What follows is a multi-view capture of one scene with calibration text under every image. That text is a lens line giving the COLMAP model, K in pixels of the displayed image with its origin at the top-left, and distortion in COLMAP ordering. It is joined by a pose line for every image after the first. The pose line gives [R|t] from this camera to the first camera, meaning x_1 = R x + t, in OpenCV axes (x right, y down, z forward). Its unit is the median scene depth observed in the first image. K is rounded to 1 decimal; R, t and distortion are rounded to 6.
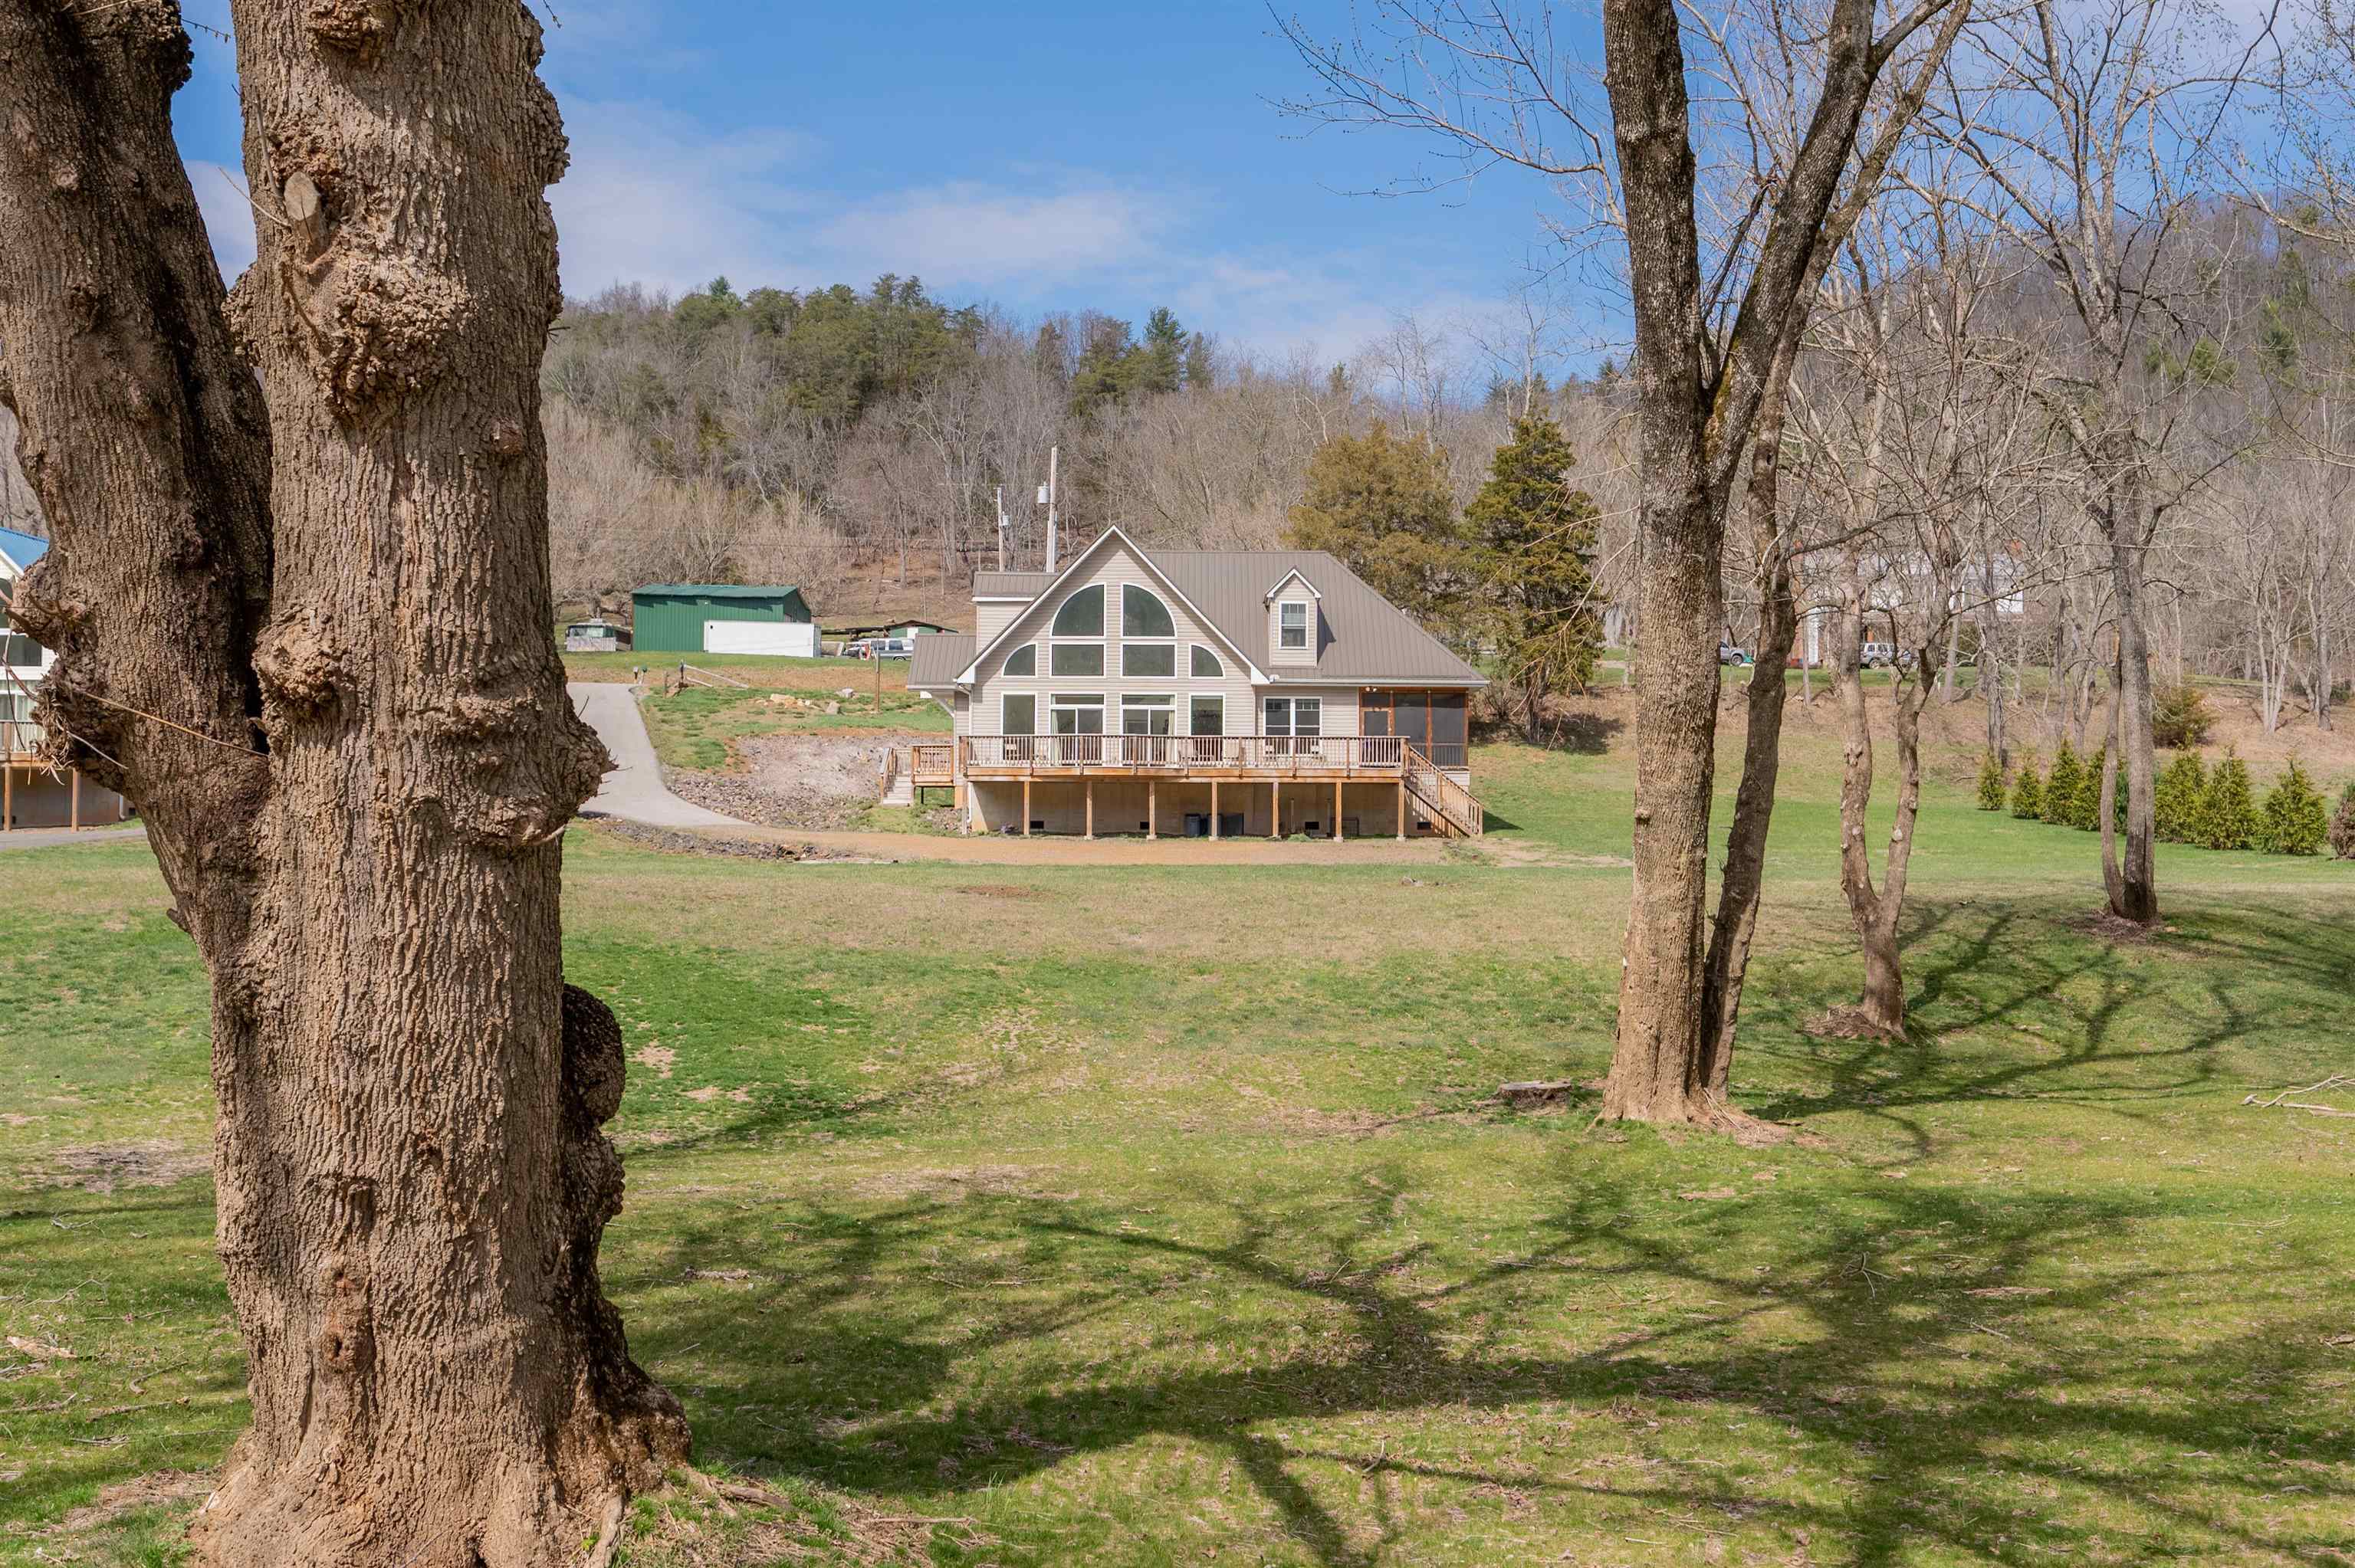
lens RADIAL K [[2017.6, 0, 1173.2], [0, 2017.6, 788.1], [0, 0, 1]] dist [-0.008808, 0.002826]
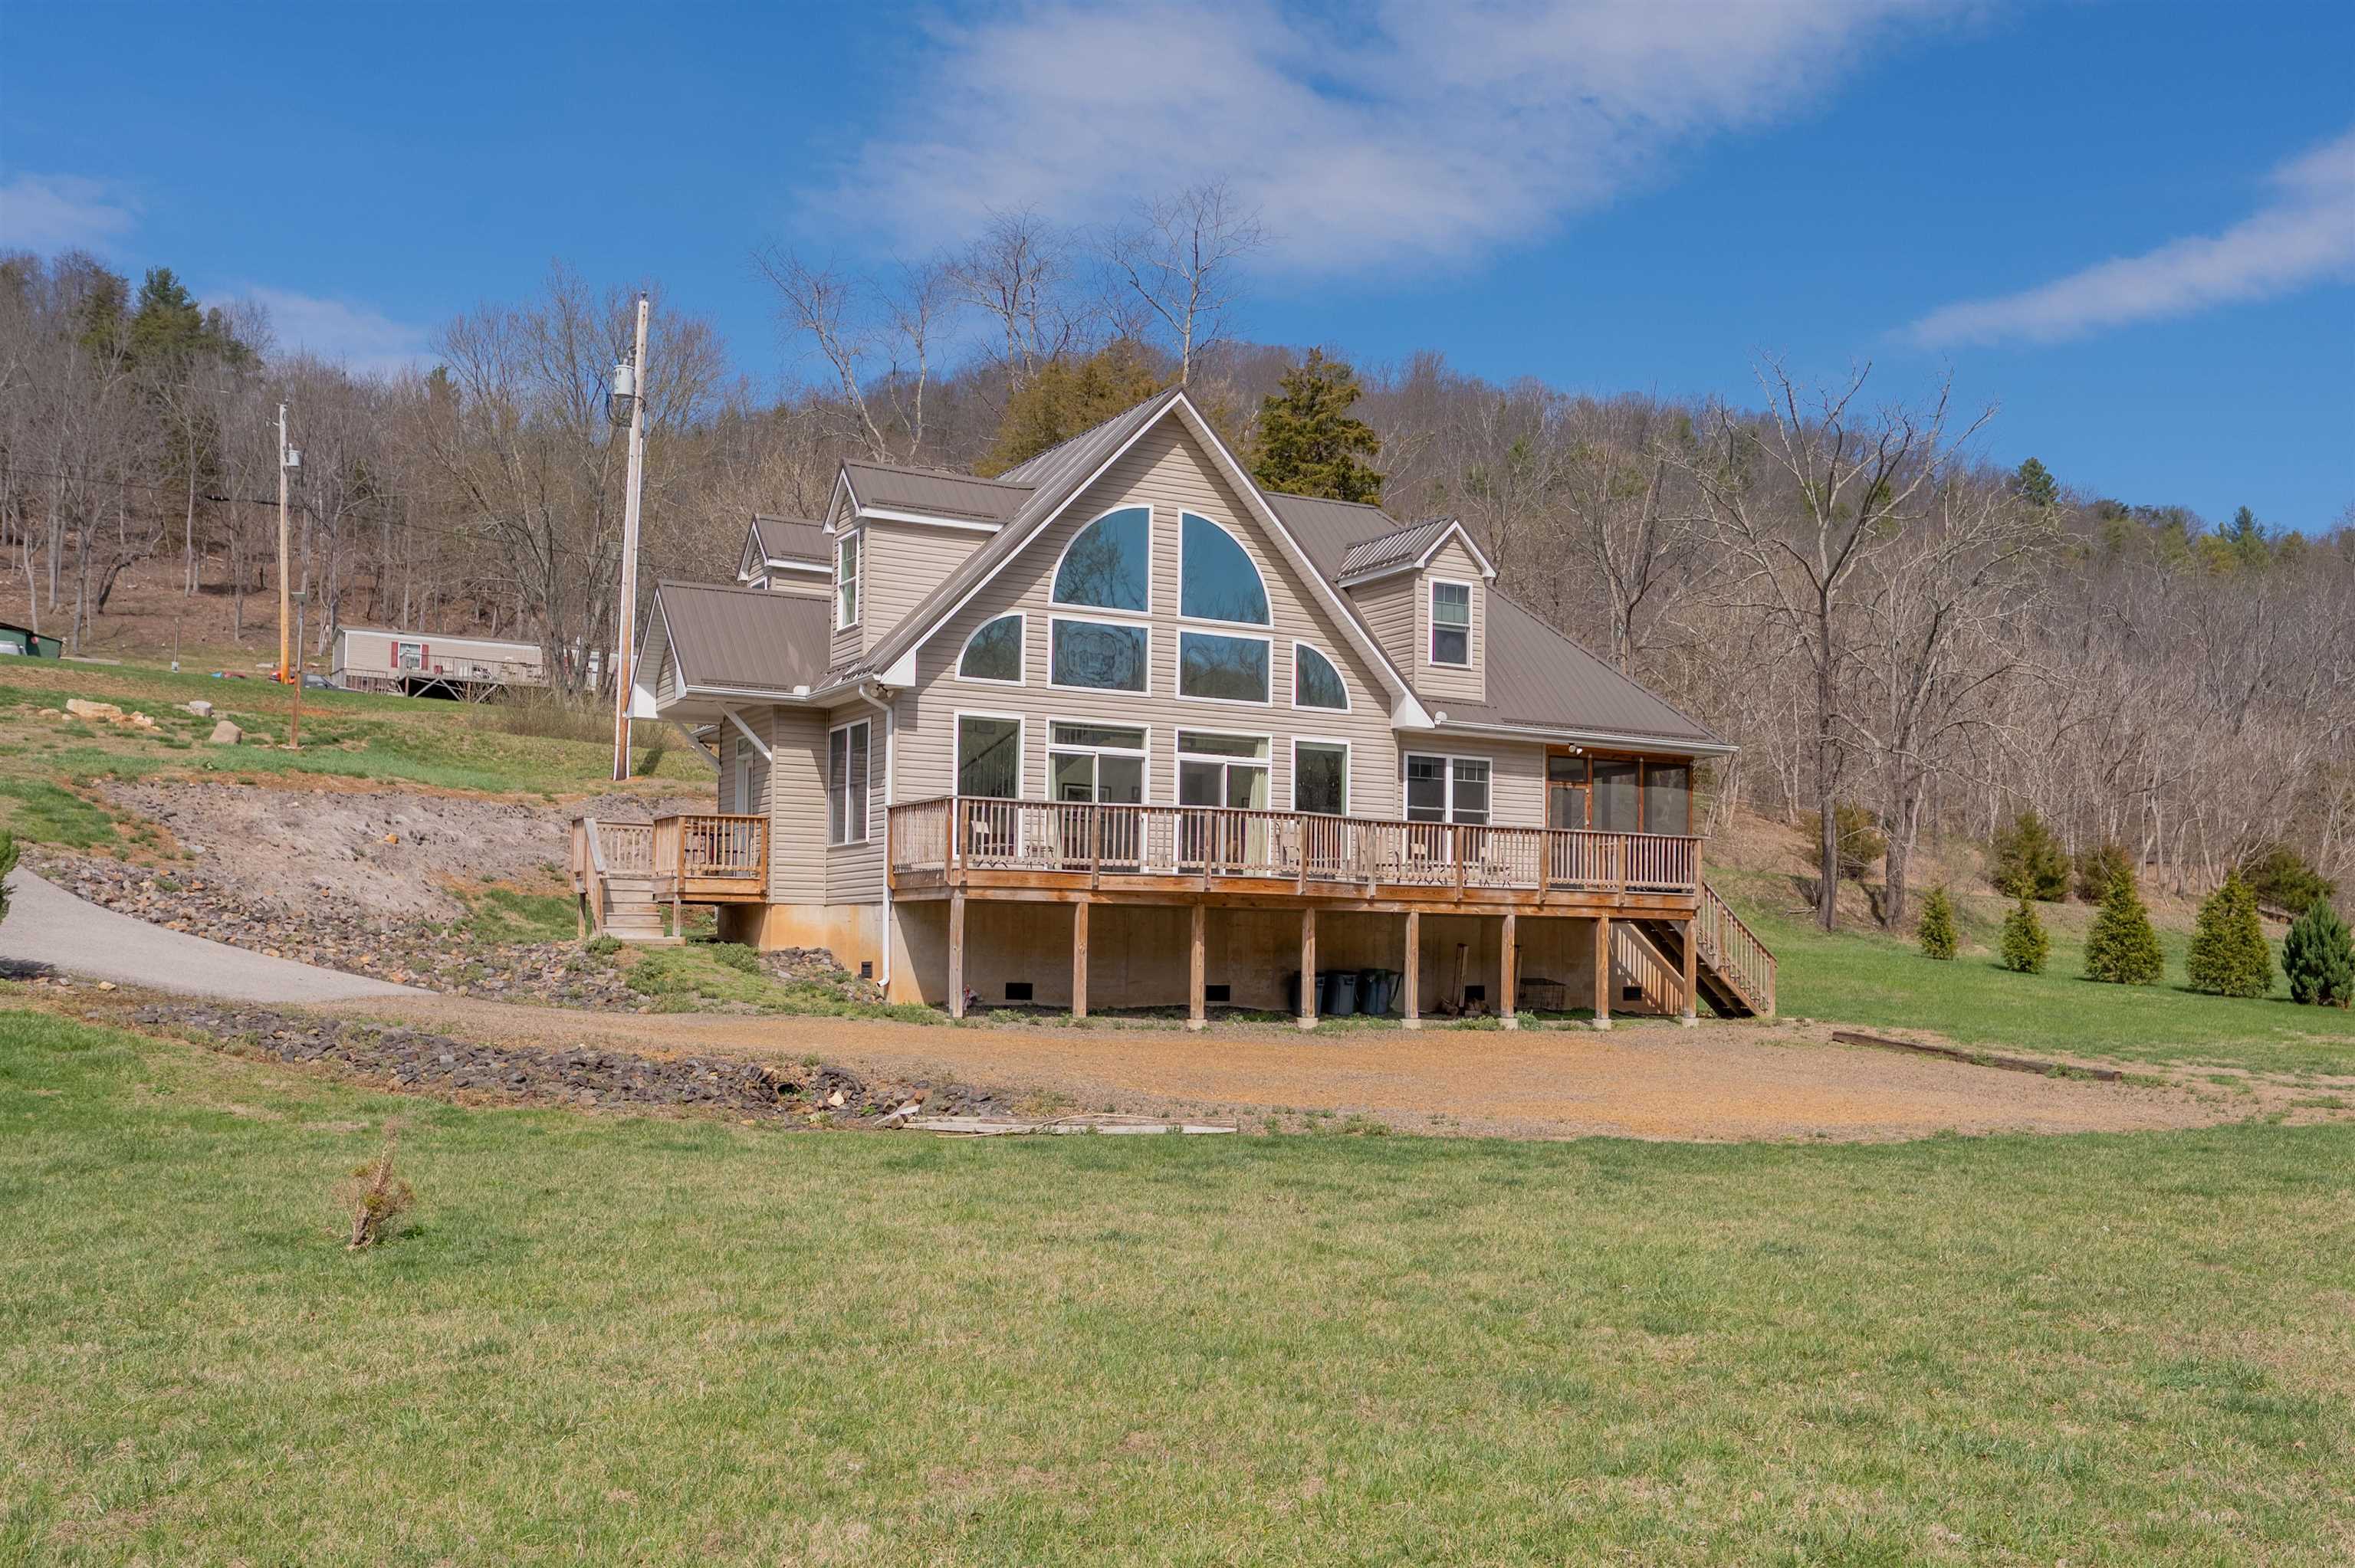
lens RADIAL K [[2017.6, 0, 1173.2], [0, 2017.6, 788.1], [0, 0, 1]] dist [-0.008808, 0.002826]
pose [[0.875445, 0.048538, 0.480874, -0.267247], [-0.024541, 0.998125, -0.056072, -0.004067], [-0.482694, 0.037287, 0.874995, 0.561922]]
